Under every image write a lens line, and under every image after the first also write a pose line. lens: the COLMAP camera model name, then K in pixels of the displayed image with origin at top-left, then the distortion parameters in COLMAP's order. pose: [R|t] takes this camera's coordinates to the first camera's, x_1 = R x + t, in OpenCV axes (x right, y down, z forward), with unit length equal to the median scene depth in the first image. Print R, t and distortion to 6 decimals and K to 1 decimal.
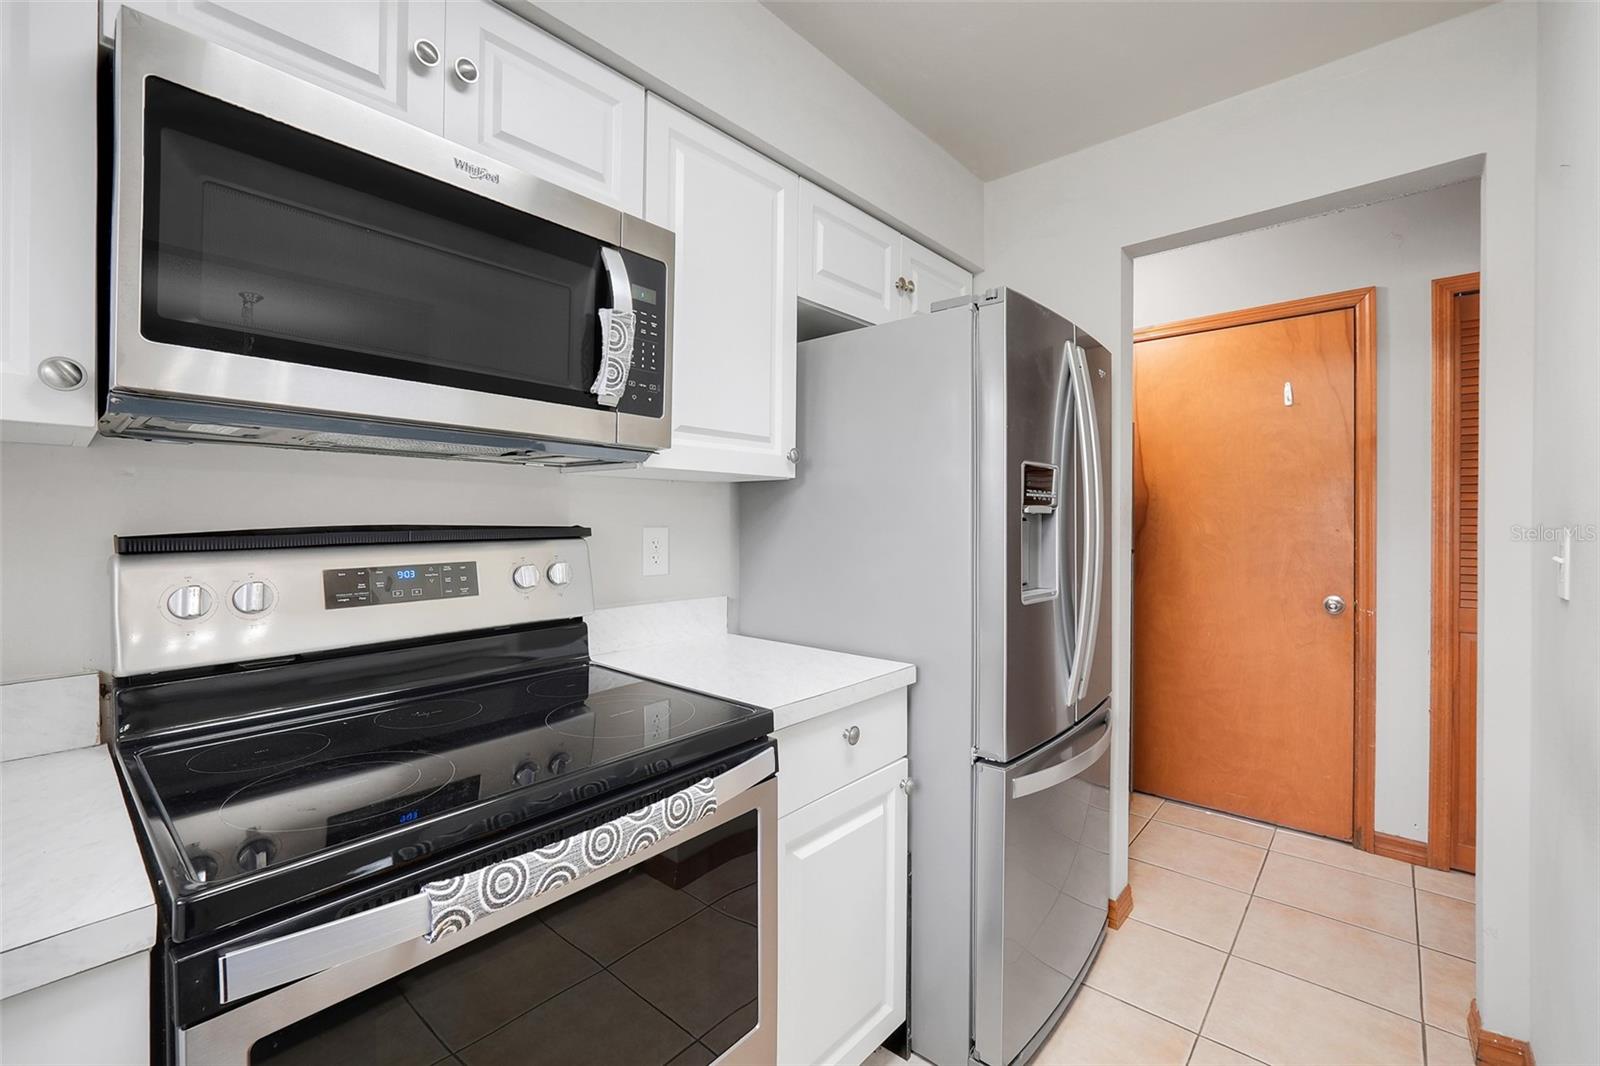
lens RADIAL K [[678.6, 0, 794.0], [0, 678.6, 524.6], [0, 0, 1]] dist [-0.014243, 0.005367]
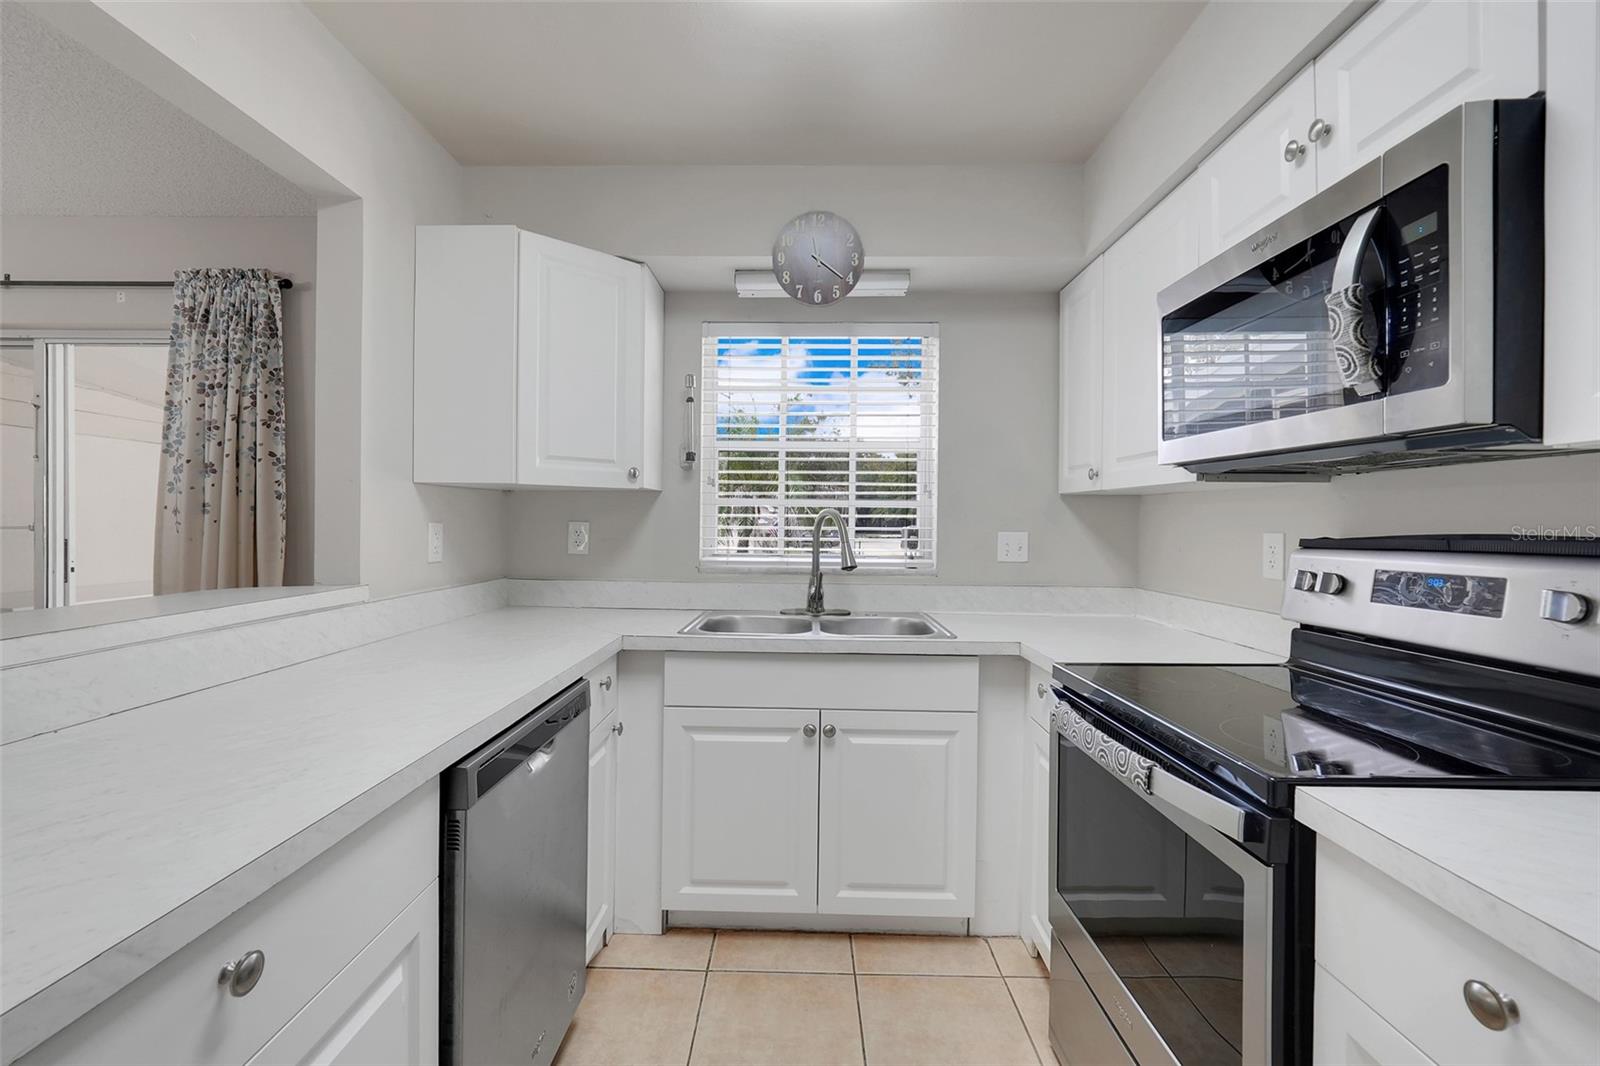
lens RADIAL K [[678.6, 0, 794.0], [0, 678.6, 524.6], [0, 0, 1]] dist [-0.014243, 0.005367]
pose [[-0.764045, -0.008687, -0.645105, 0.823073], [-0.015810, 0.999861, 0.005260, -0.003326], [0.644970, 0.014218, -0.764076, 1.171830]]
